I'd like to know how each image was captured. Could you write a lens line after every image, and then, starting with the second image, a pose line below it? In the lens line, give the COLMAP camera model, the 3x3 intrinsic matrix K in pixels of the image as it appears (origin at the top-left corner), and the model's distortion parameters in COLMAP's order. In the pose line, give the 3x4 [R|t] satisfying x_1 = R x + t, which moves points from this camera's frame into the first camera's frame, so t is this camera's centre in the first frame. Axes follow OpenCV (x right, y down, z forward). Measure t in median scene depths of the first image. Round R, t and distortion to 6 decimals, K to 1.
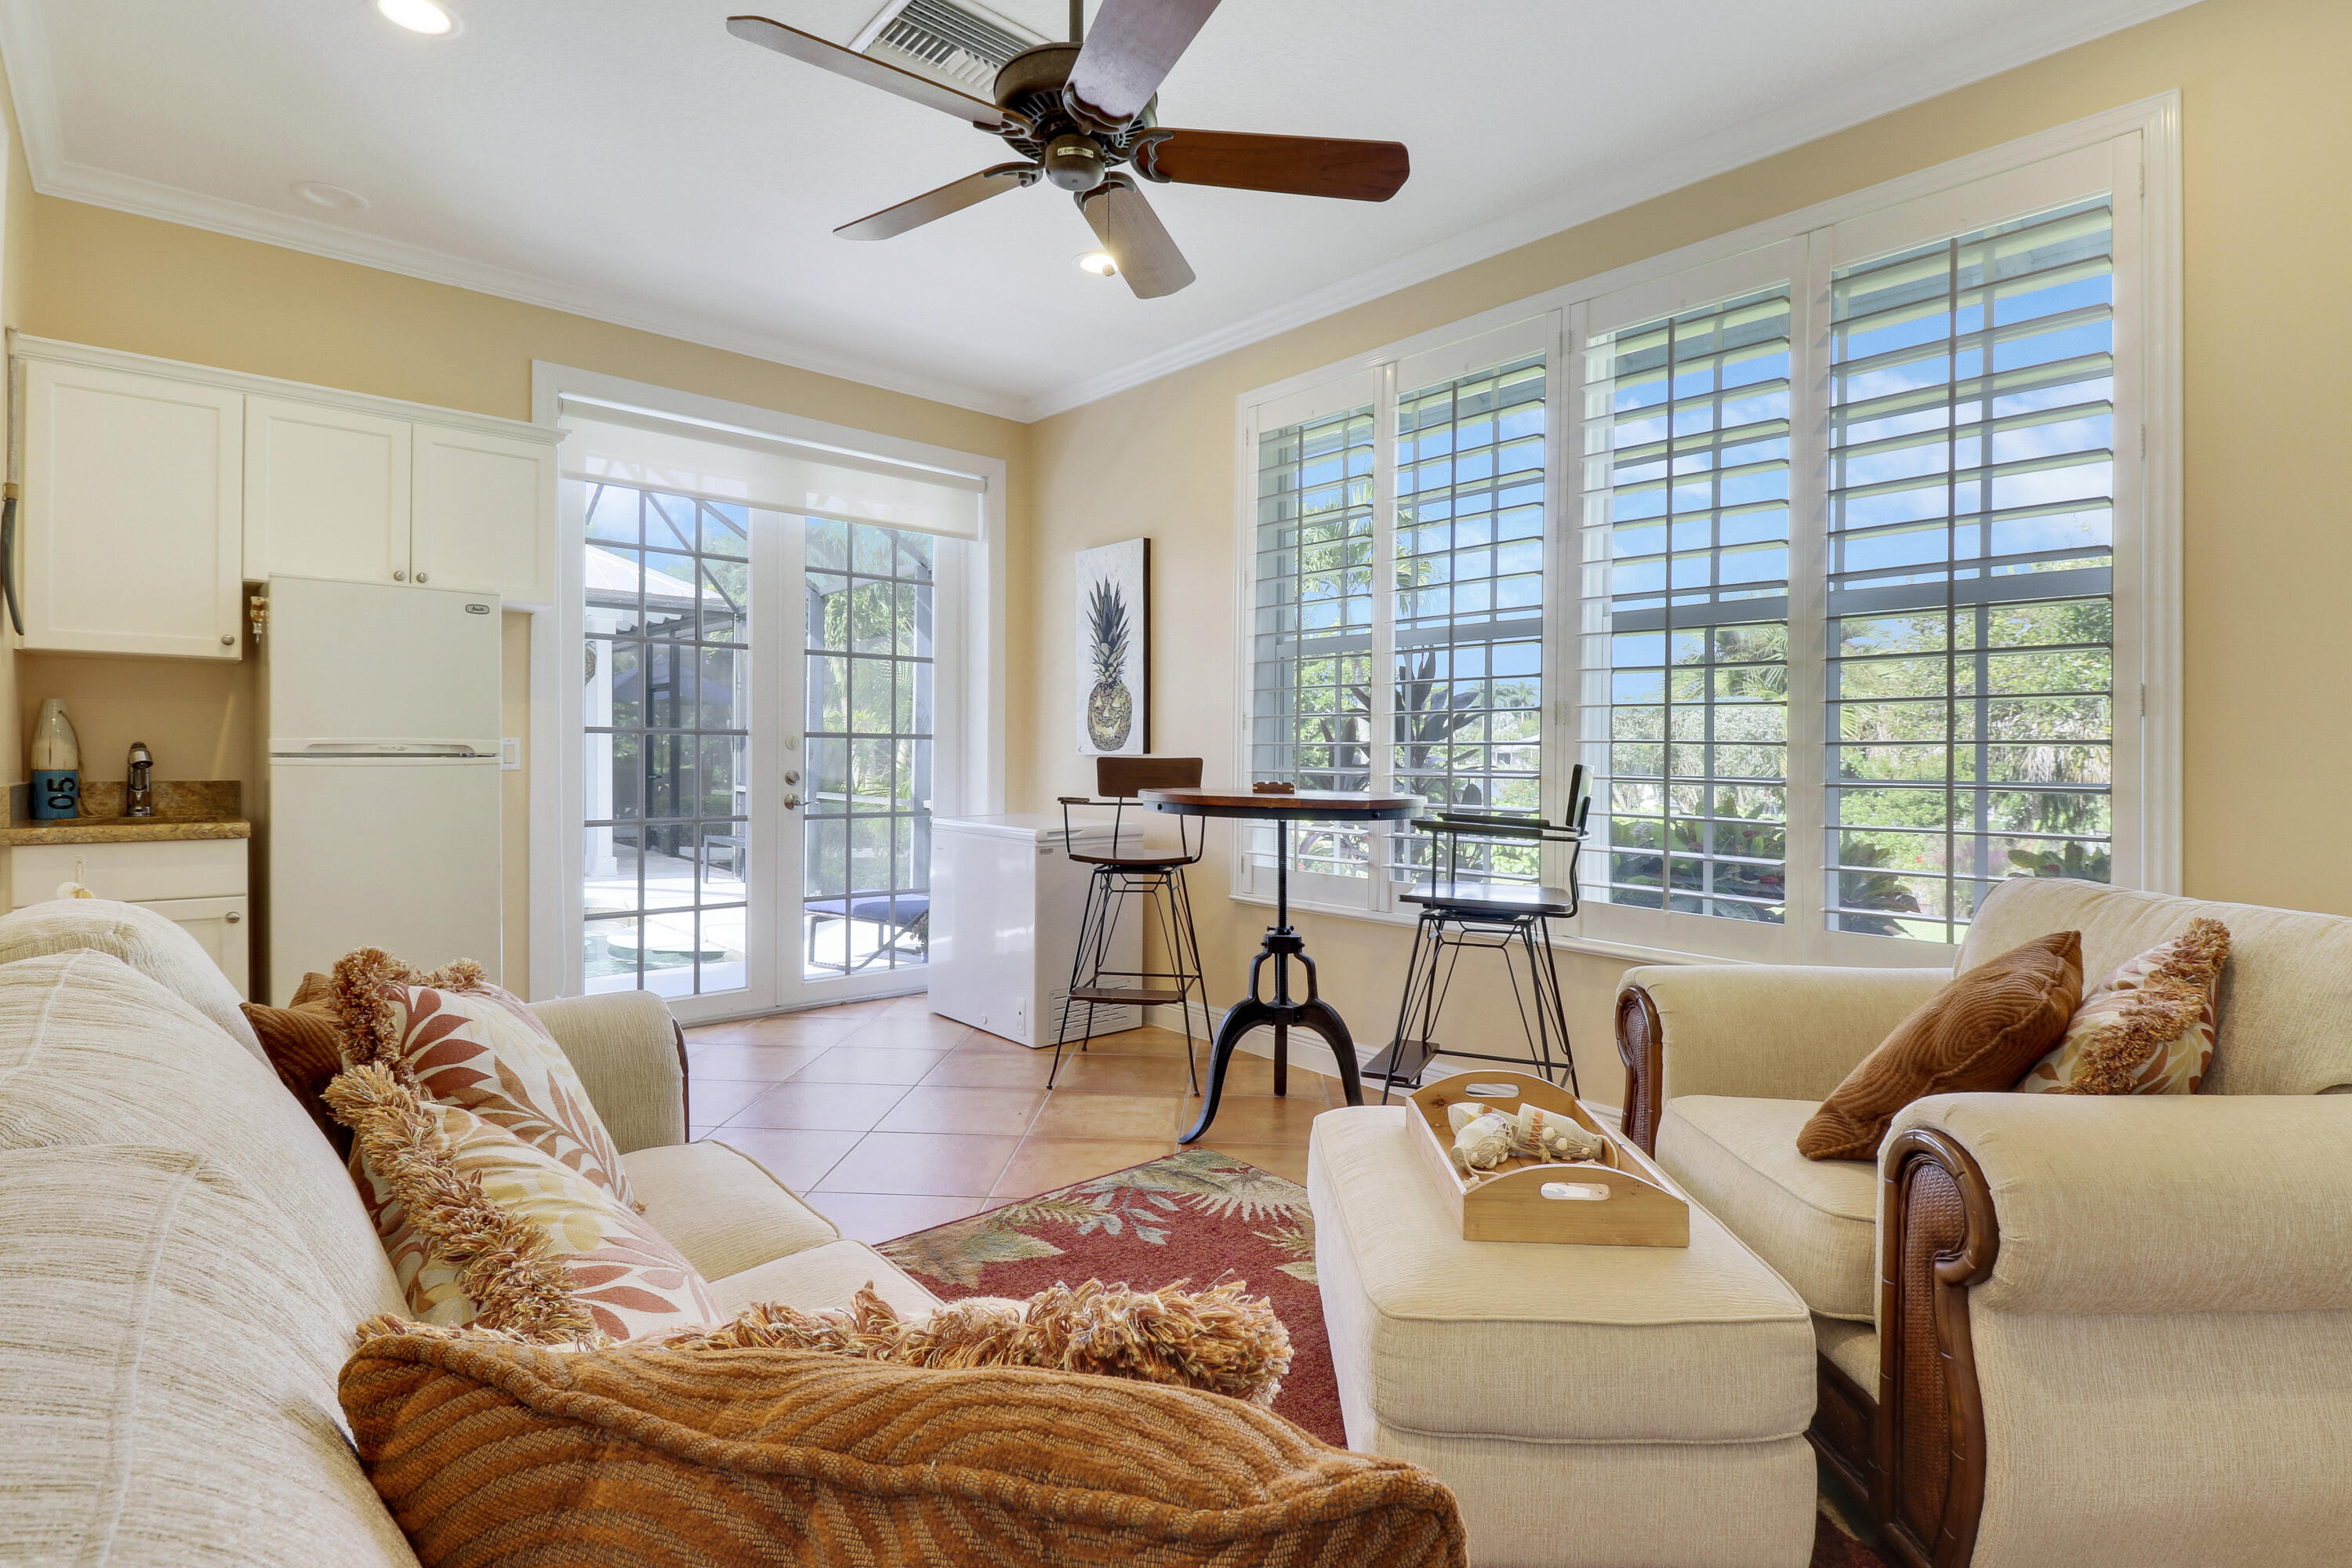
lens RADIAL K [[1132.3, 0, 1152.1], [0, 1132.3, 767.7], [0, 0, 1]] dist [0.003271, 0.000529]
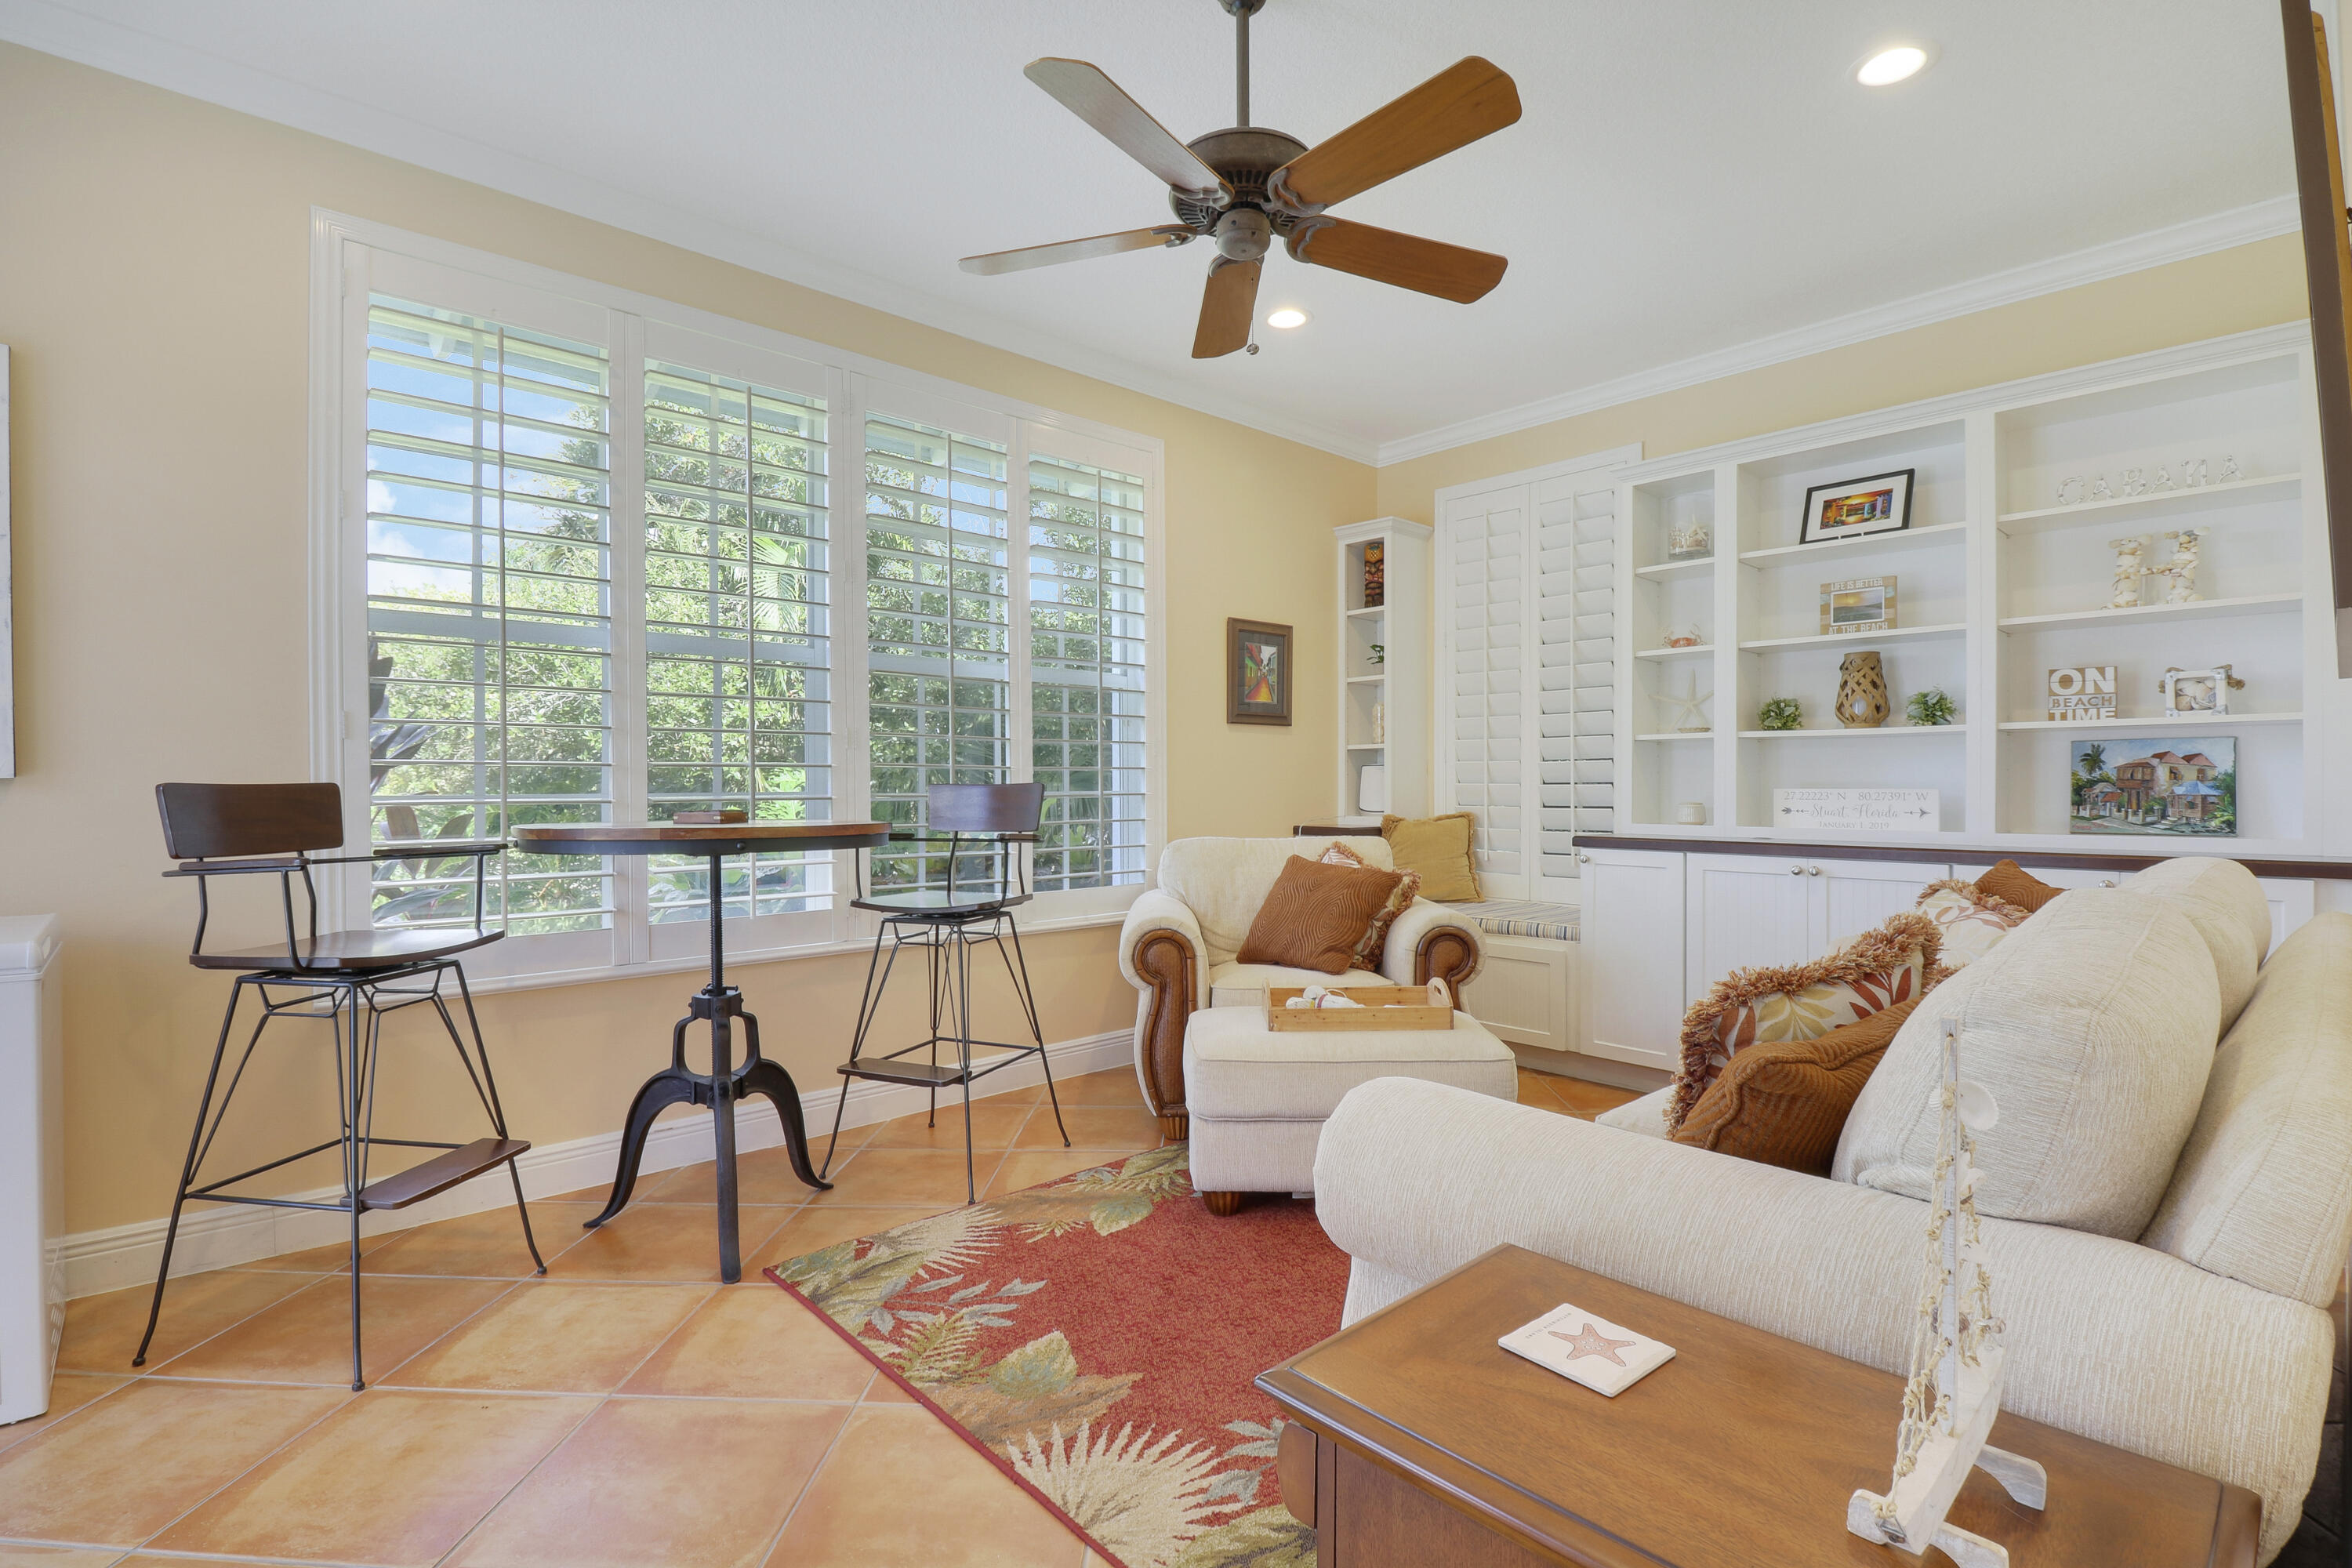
lens RADIAL K [[1132.3, 0, 1152.1], [0, 1132.3, 767.7], [0, 0, 1]] dist [0.003271, 0.000529]
pose [[-0.006751, 0.004591, 0.999967, -0.836341], [0.023191, 0.999721, -0.004433, -0.013808], [-0.999708, 0.023161, -0.006856, 0.781178]]
